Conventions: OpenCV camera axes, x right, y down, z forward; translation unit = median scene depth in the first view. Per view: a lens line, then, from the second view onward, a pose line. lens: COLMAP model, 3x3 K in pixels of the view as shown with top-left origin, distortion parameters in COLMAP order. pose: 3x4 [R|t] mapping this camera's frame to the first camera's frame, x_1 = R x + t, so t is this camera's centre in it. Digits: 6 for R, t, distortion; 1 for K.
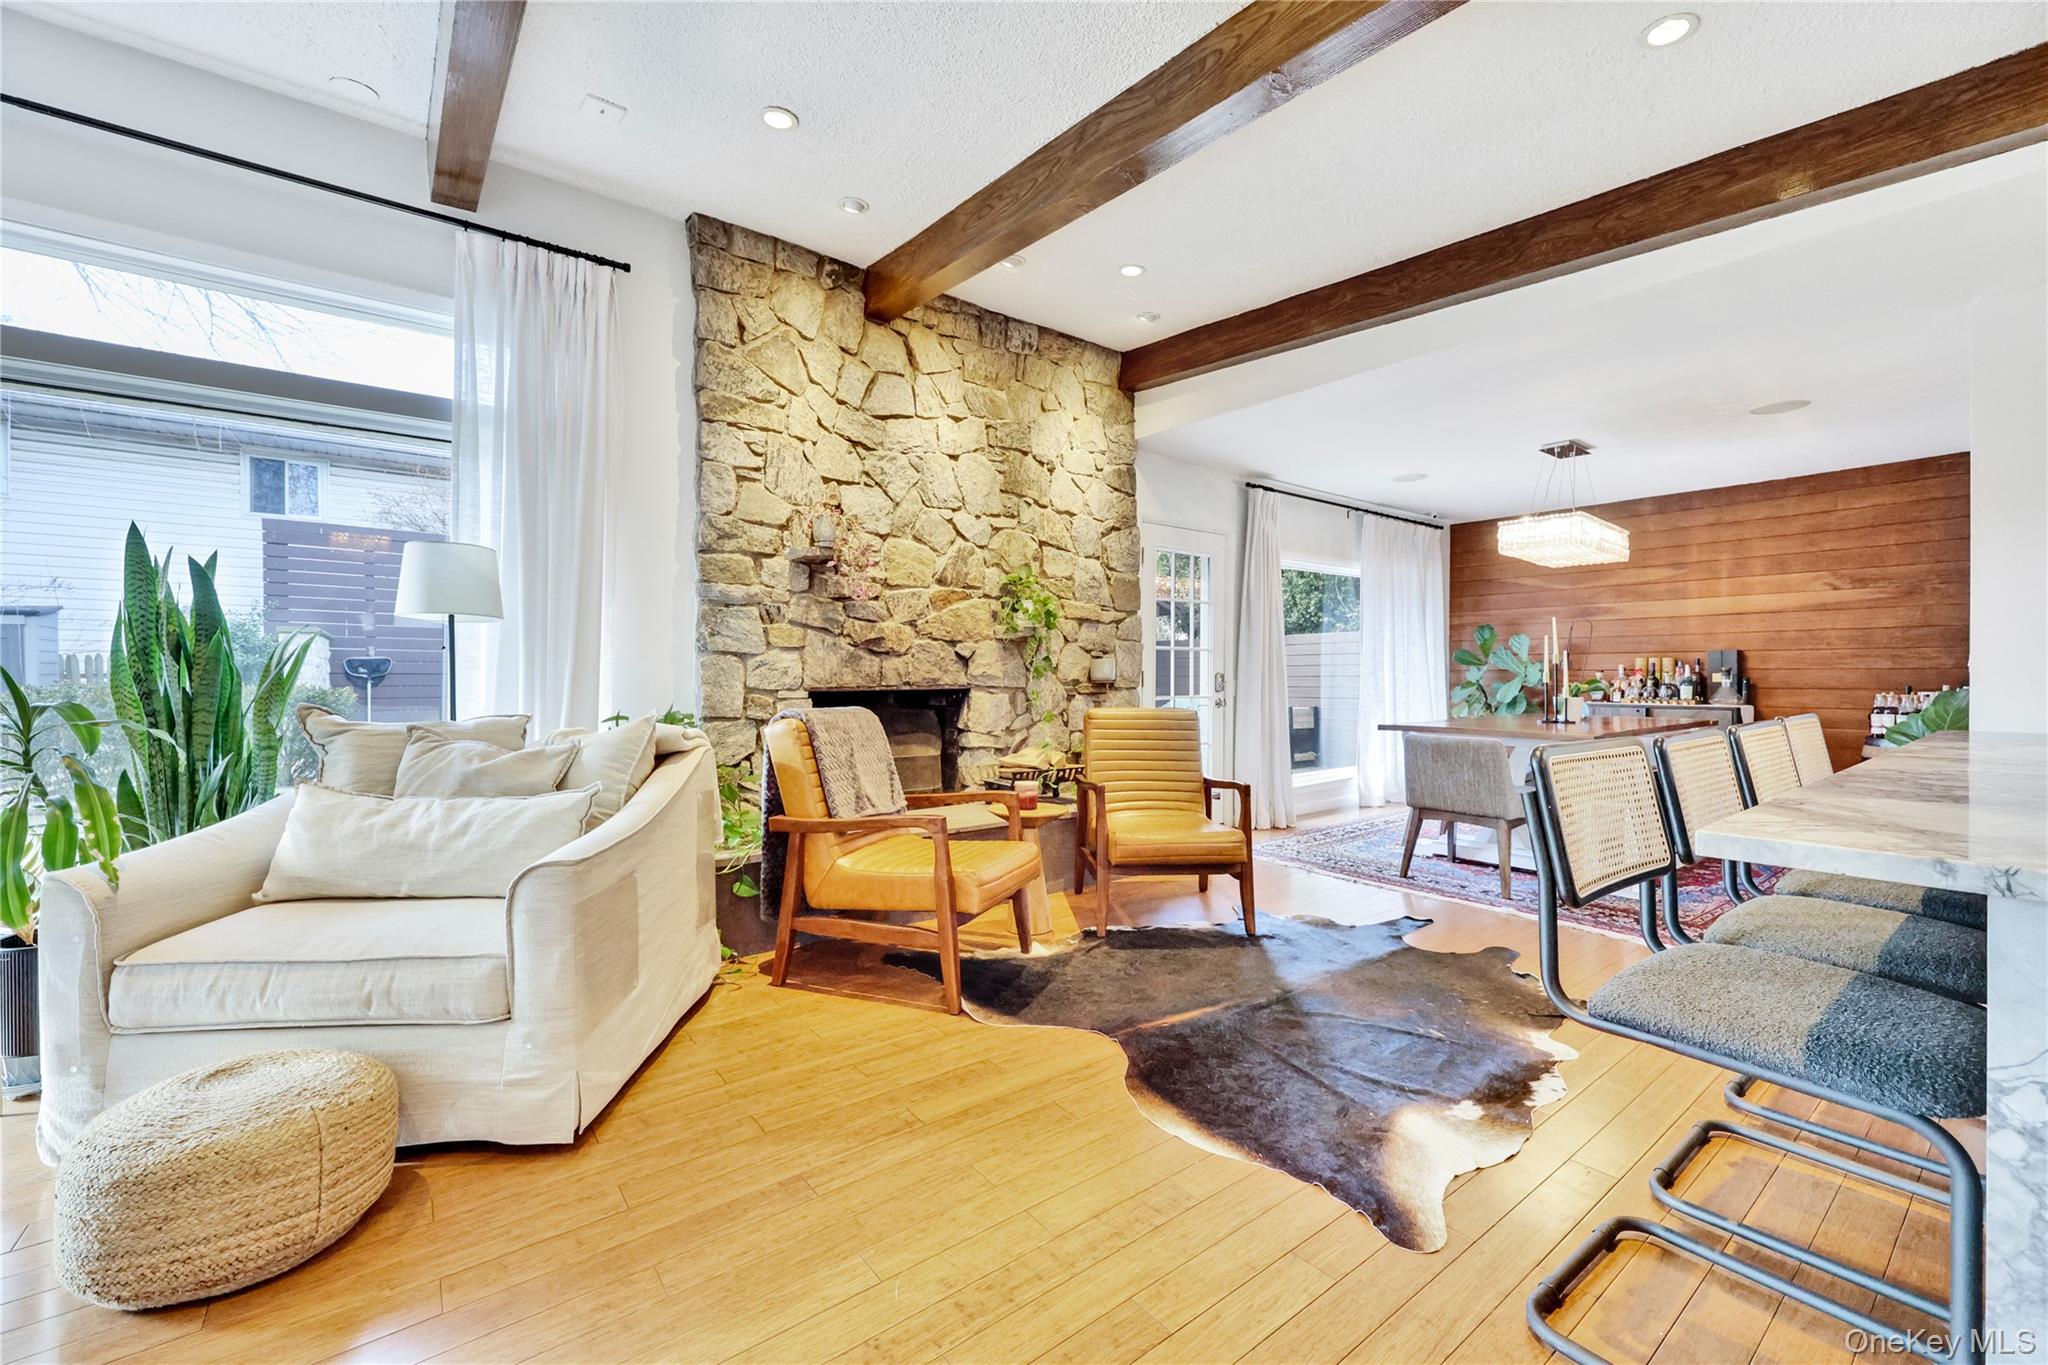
lens RADIAL K [[831.0, 0, 1030.7], [0, 831.0, 689.7], [0, 0, 1]] dist [0.000303, 0.000004]
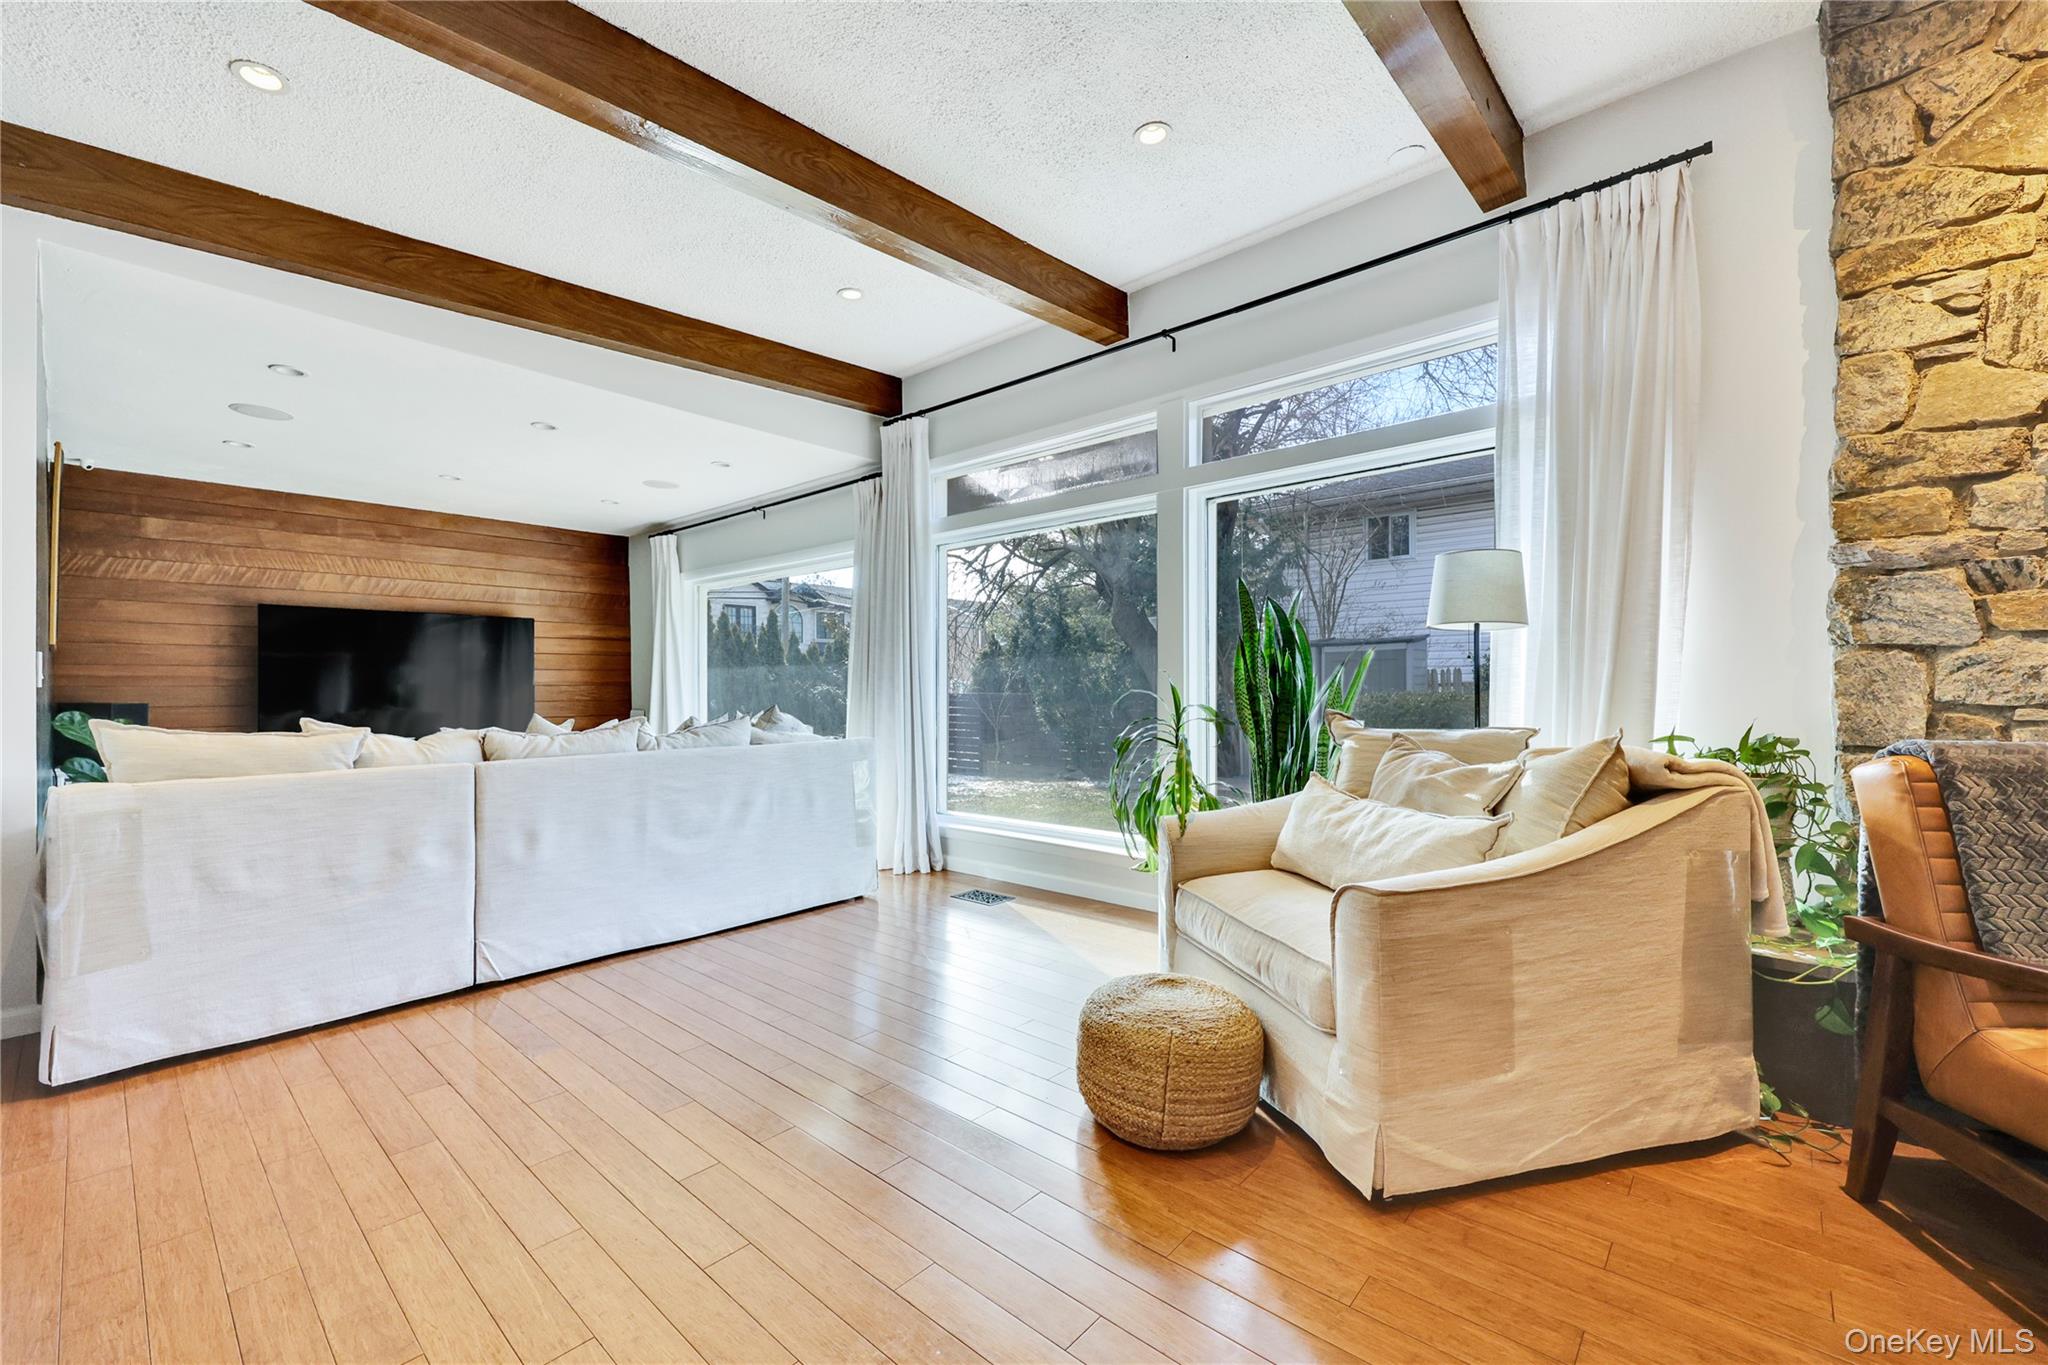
lens RADIAL K [[831.0, 0, 1030.7], [0, 831.0, 689.7], [0, 0, 1]] dist [0.000303, 0.000004]
pose [[0.183729, 0.001257, -0.982976, 0.120980], [-0.009755, 0.999952, -0.000544, -0.003944], [0.982929, 0.009689, 0.183732, 0.205766]]
